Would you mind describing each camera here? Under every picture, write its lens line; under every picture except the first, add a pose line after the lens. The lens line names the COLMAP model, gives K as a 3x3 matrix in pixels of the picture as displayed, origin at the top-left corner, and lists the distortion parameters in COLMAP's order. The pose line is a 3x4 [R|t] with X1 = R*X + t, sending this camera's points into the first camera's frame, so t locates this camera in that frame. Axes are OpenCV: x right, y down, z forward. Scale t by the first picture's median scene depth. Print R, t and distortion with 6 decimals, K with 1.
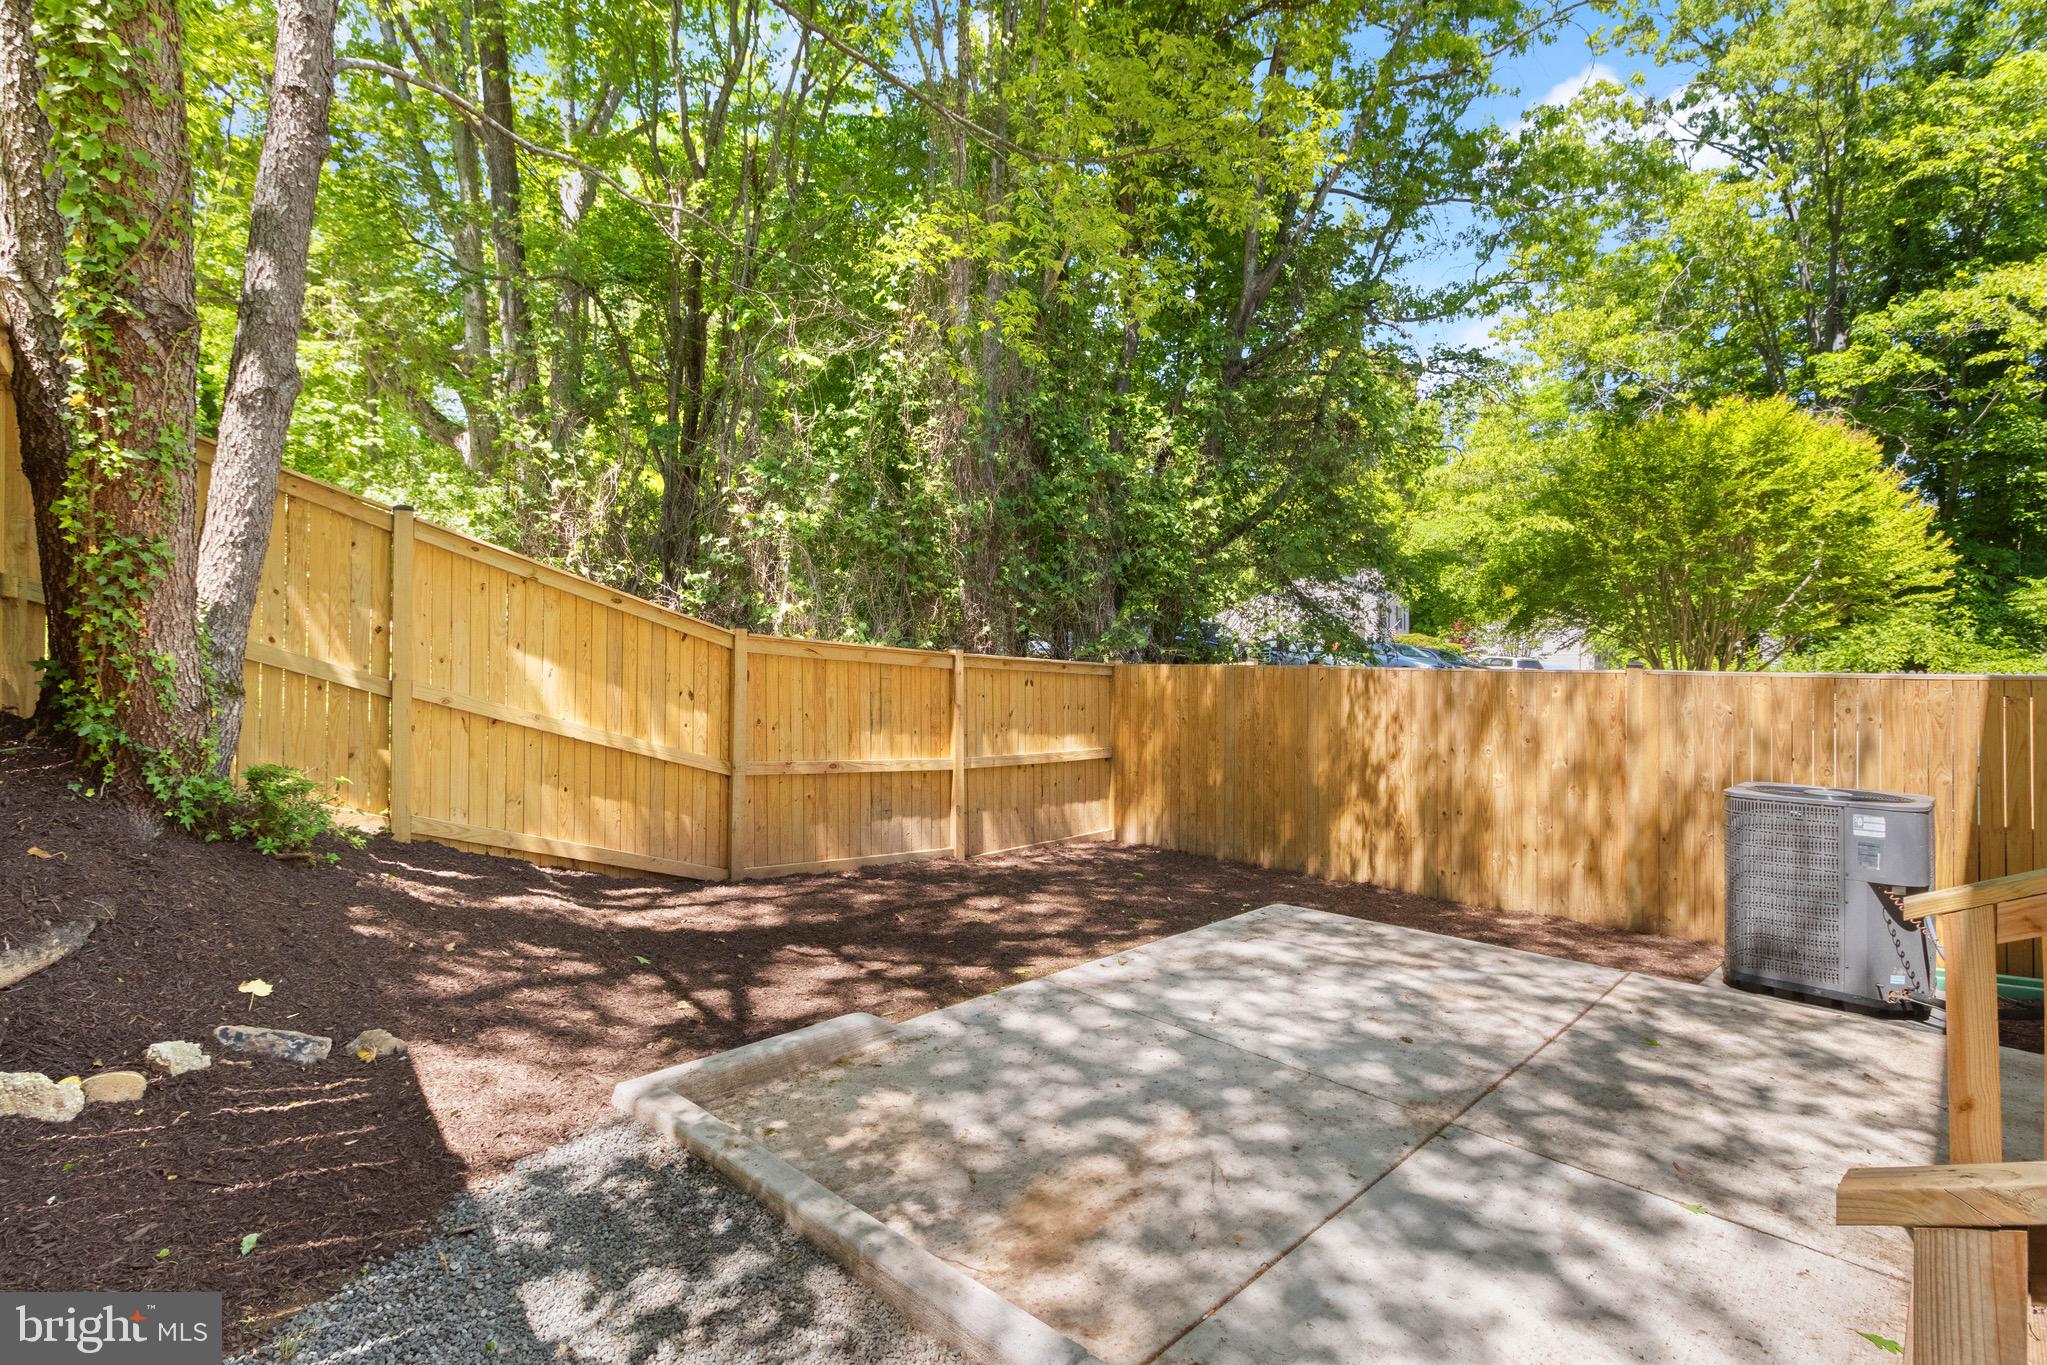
lens RADIAL K [[968.7, 0, 1030.7], [0, 968.7, 651.1], [0, 0, 1]] dist [0.002372, -0.000386]
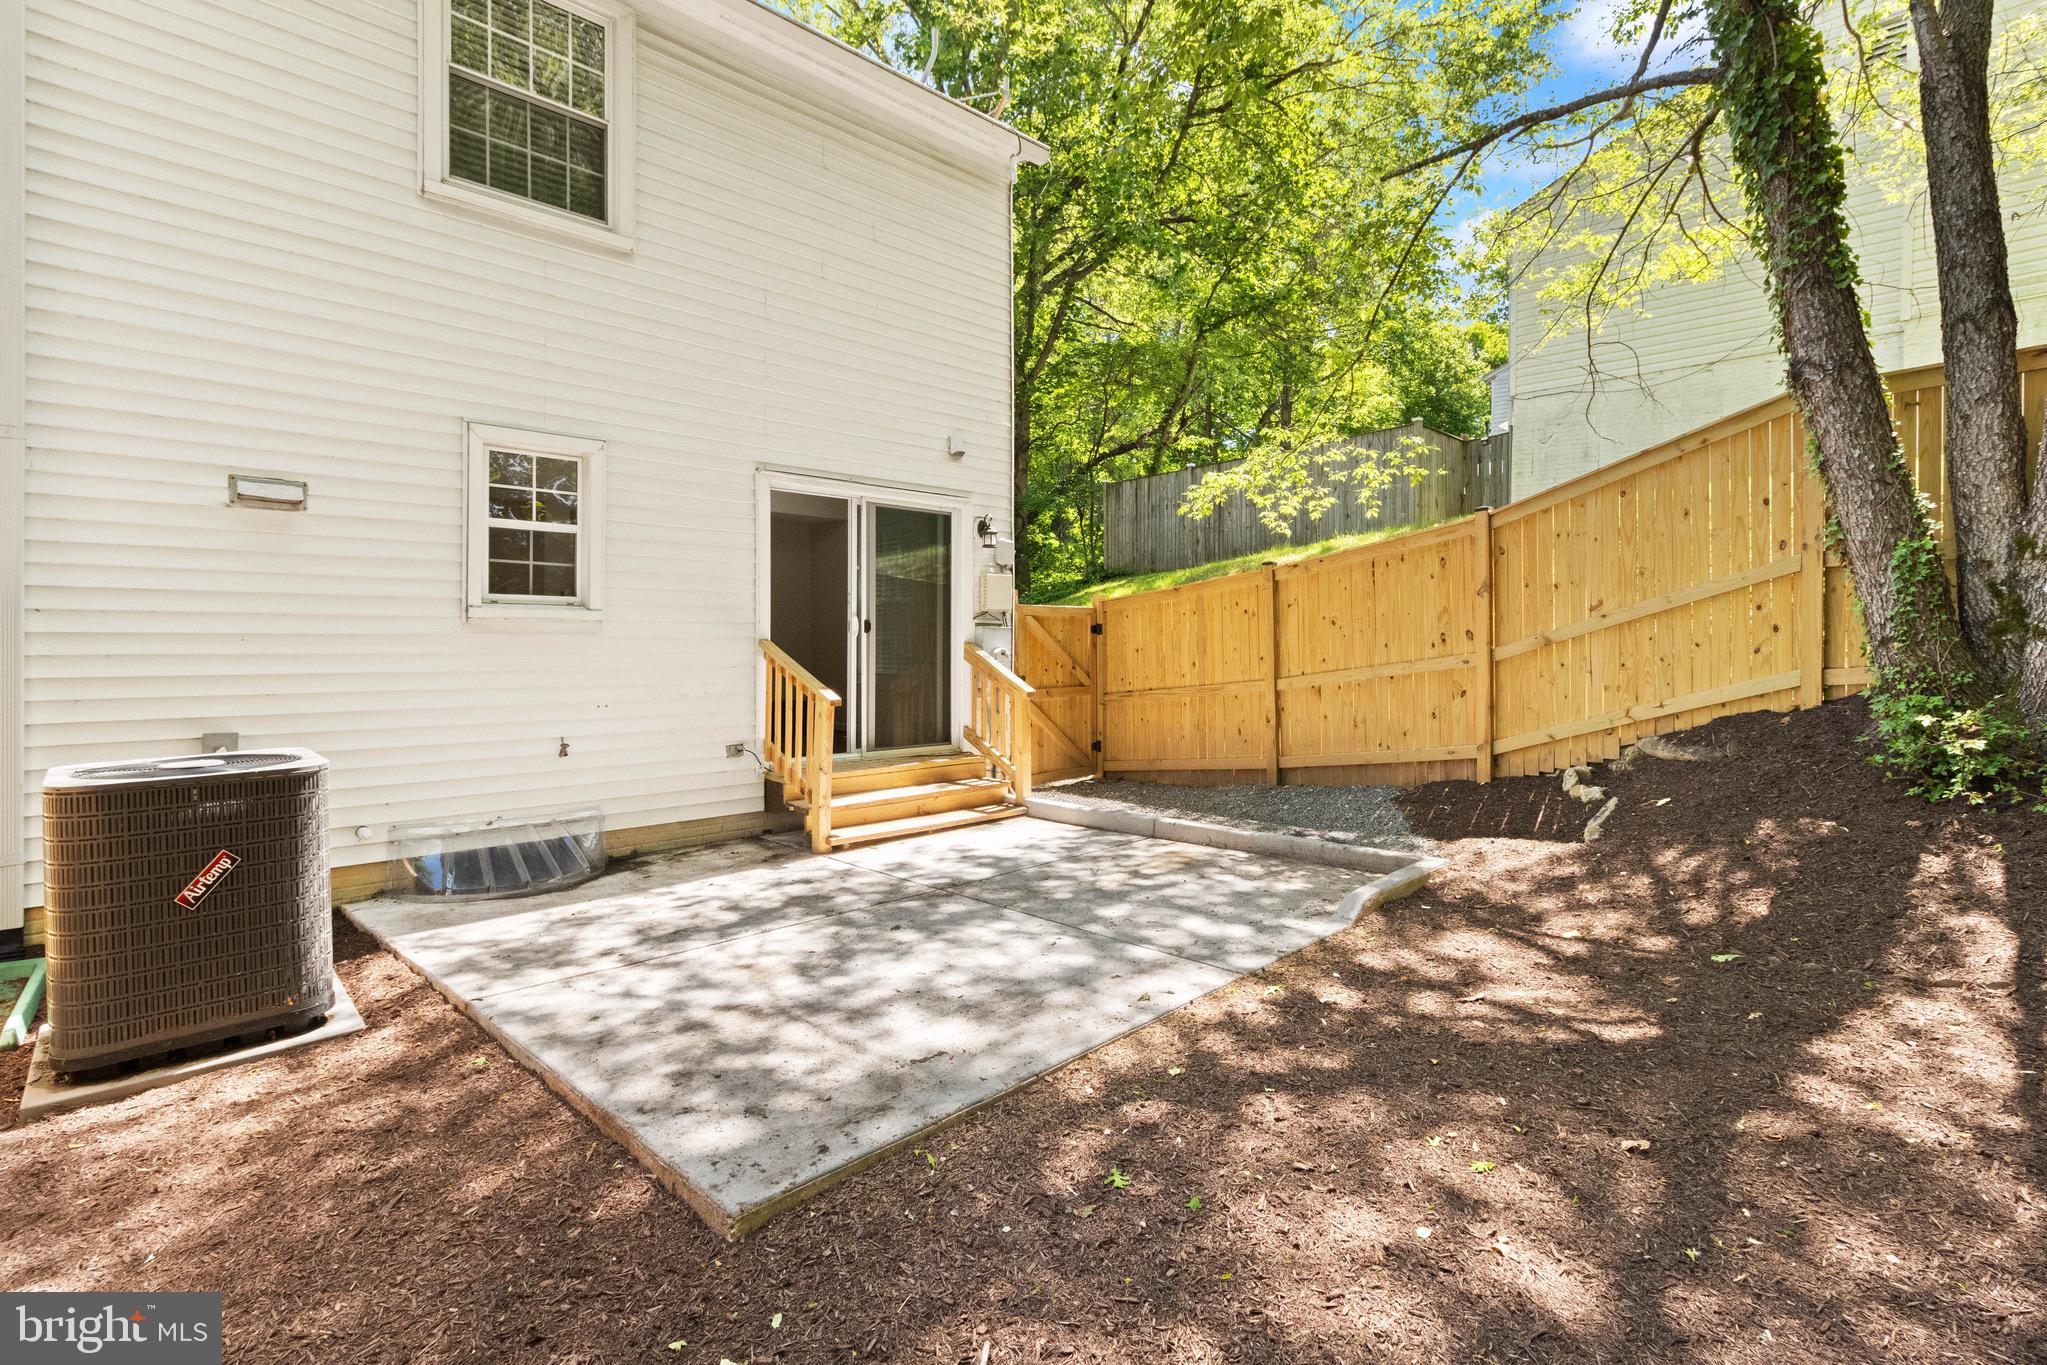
lens RADIAL K [[986.4, 0, 1028.4], [0, 986.4, 635.2], [0, 0, 1]] dist [0.001431, 0.000039]
pose [[-0.999596, -0.004703, 0.028045, 0.177384], [-0.004922, 0.999958, -0.007755, 0.053864], [-0.028007, -0.007890, -0.999577, 1.962201]]
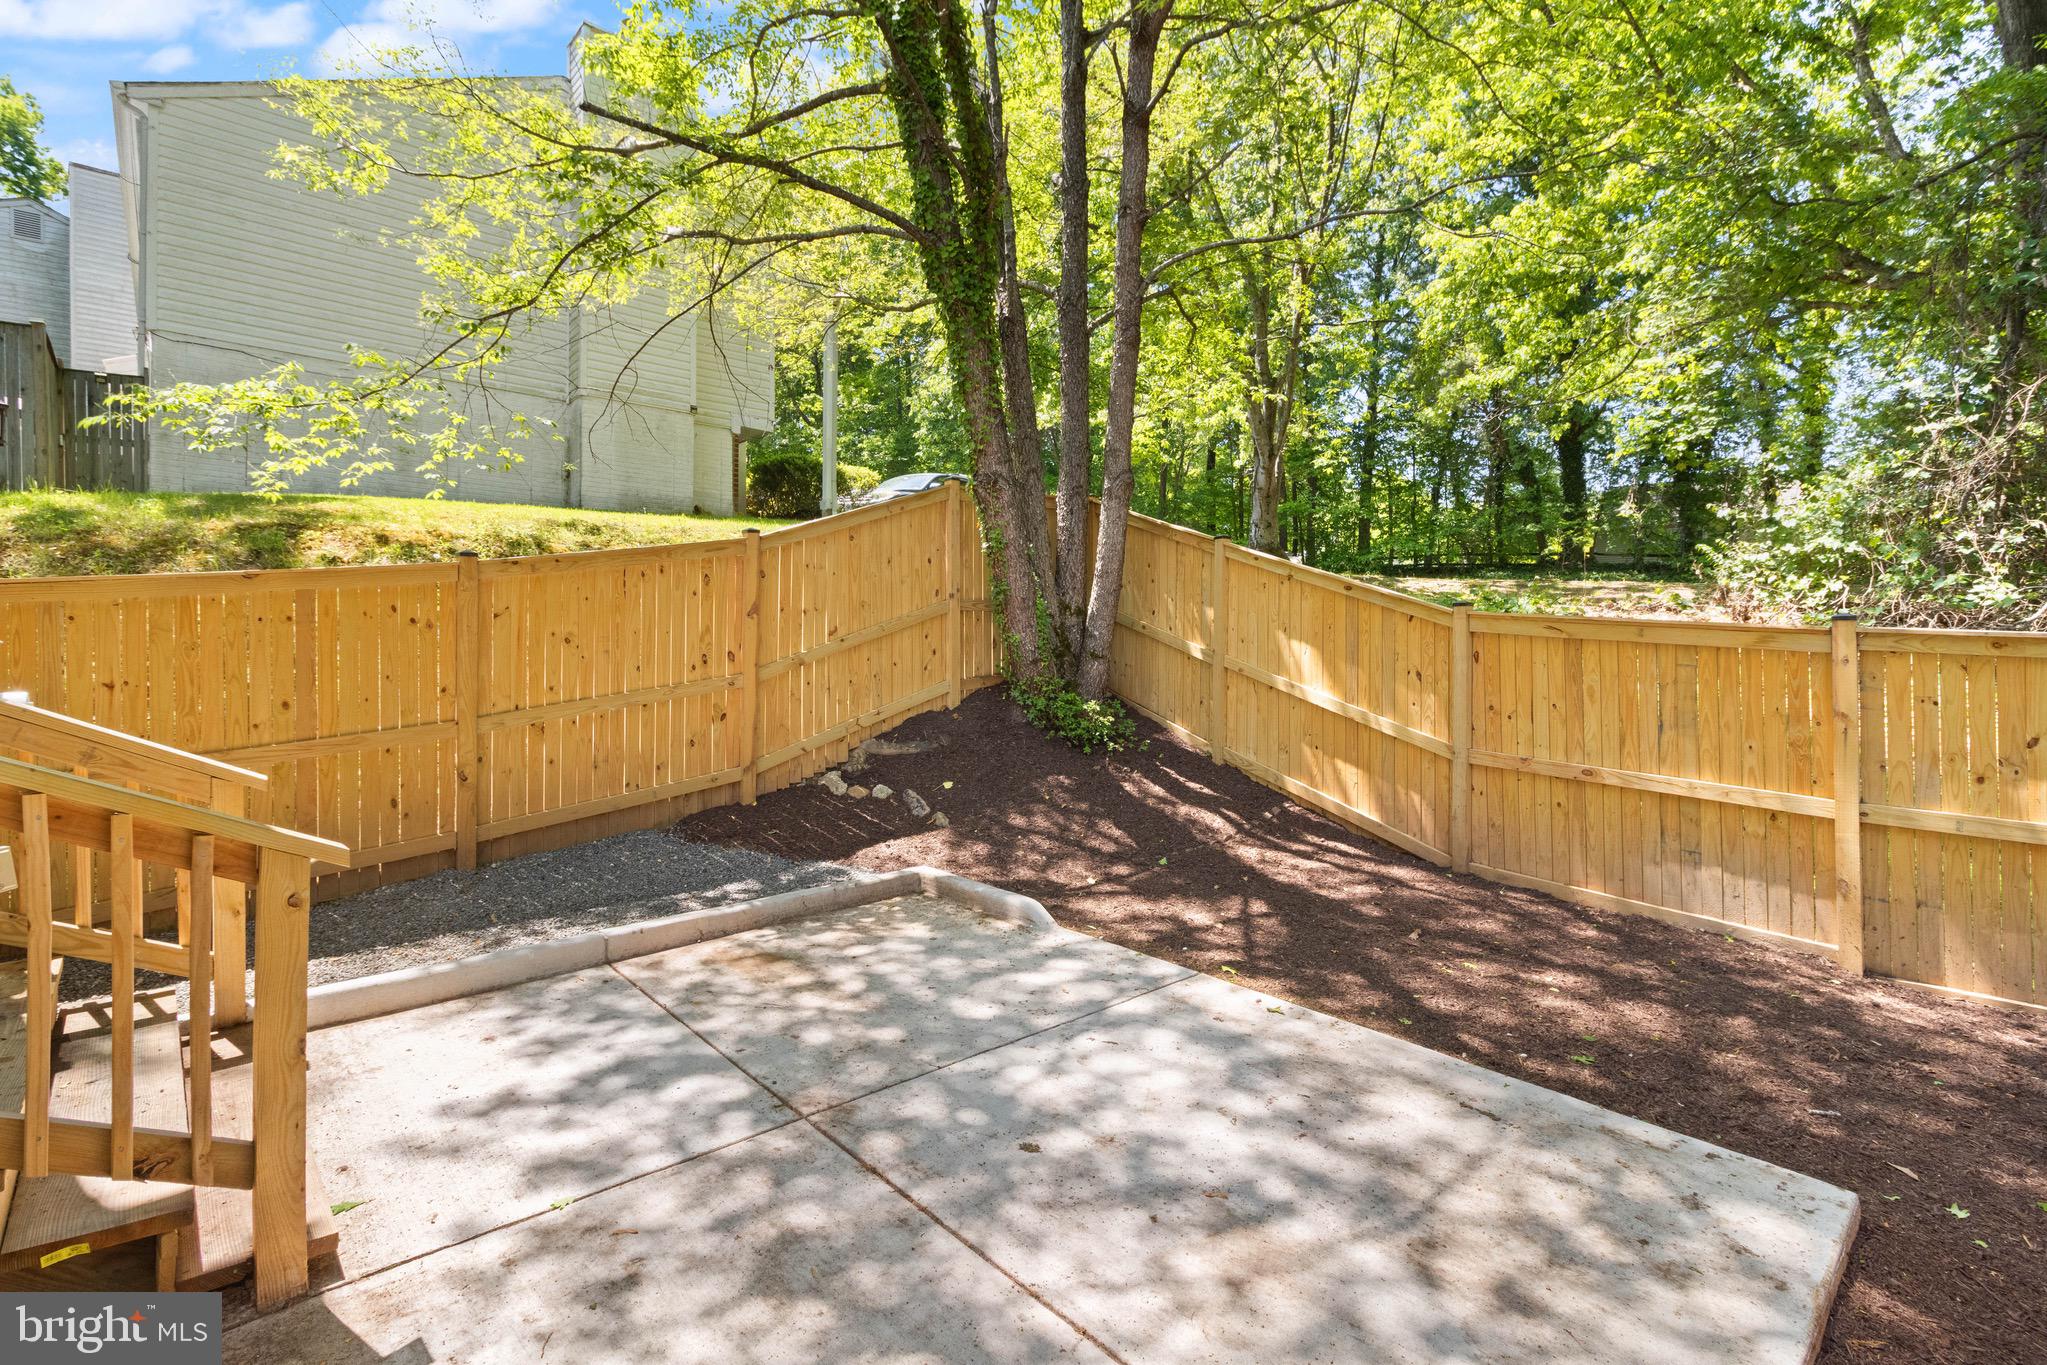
lens RADIAL K [[968.7, 0, 1030.7], [0, 968.7, 651.1], [0, 0, 1]] dist [0.002372, -0.000386]
pose [[-0.054950, -0.003345, -0.998484, 0.984431], [-0.001359, 0.999994, -0.003275, 0.034285], [0.998488, 0.001177, -0.054954, 0.944465]]
